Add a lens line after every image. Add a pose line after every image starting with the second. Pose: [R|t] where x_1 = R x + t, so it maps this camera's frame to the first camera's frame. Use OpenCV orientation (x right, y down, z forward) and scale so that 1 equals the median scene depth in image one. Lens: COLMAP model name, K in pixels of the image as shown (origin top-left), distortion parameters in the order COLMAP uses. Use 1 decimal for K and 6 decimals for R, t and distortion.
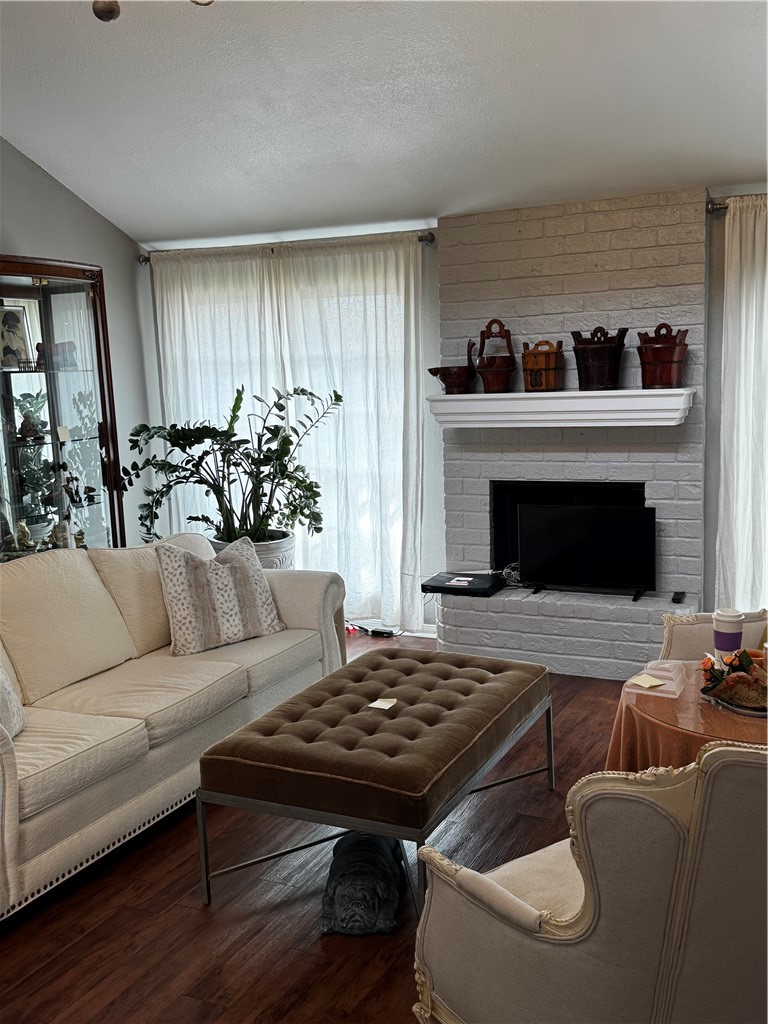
lens RADIAL K [[1014.4, 0, 403.2], [0, 1014.4, 524.7], [0, 0, 1]] dist [0.063923, 0.000000]
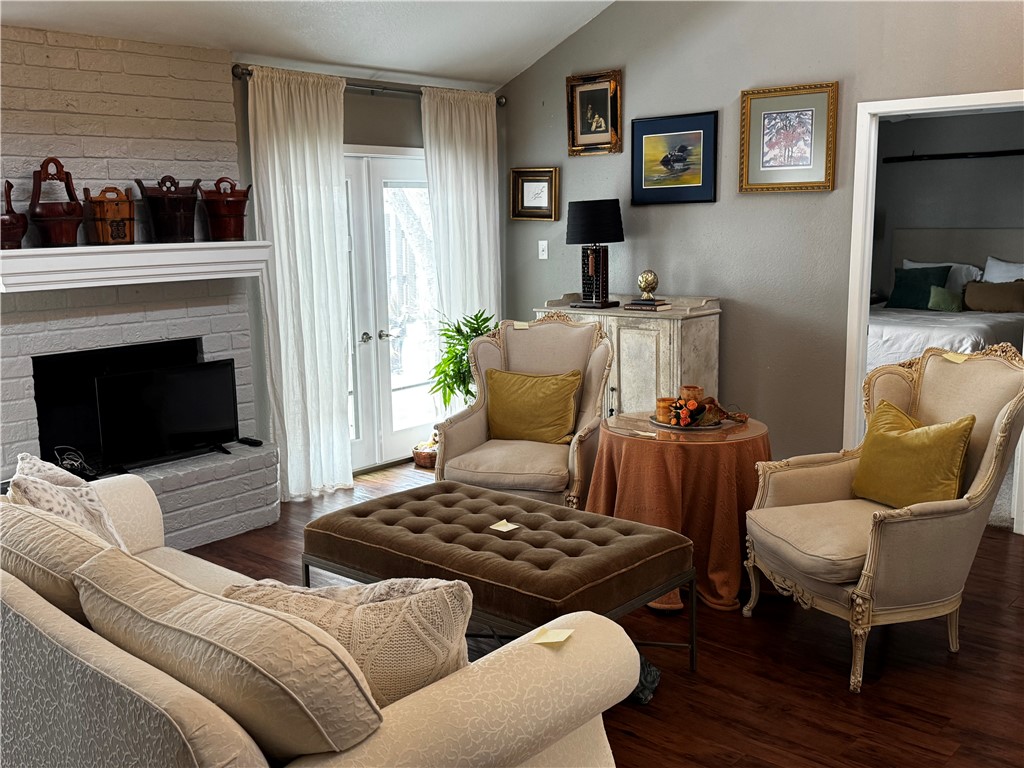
lens RADIAL K [[1014.4, 0, 517.4], [0, 1014.4, 383.1], [0, 0, 1]] dist [0.063923, 0.000000]
pose [[0.272656, -0.131413, 0.953095, -0.685967], [0.159877, 0.983043, 0.089805, -0.040782], [-0.948735, 0.127892, 0.289043, 0.465868]]
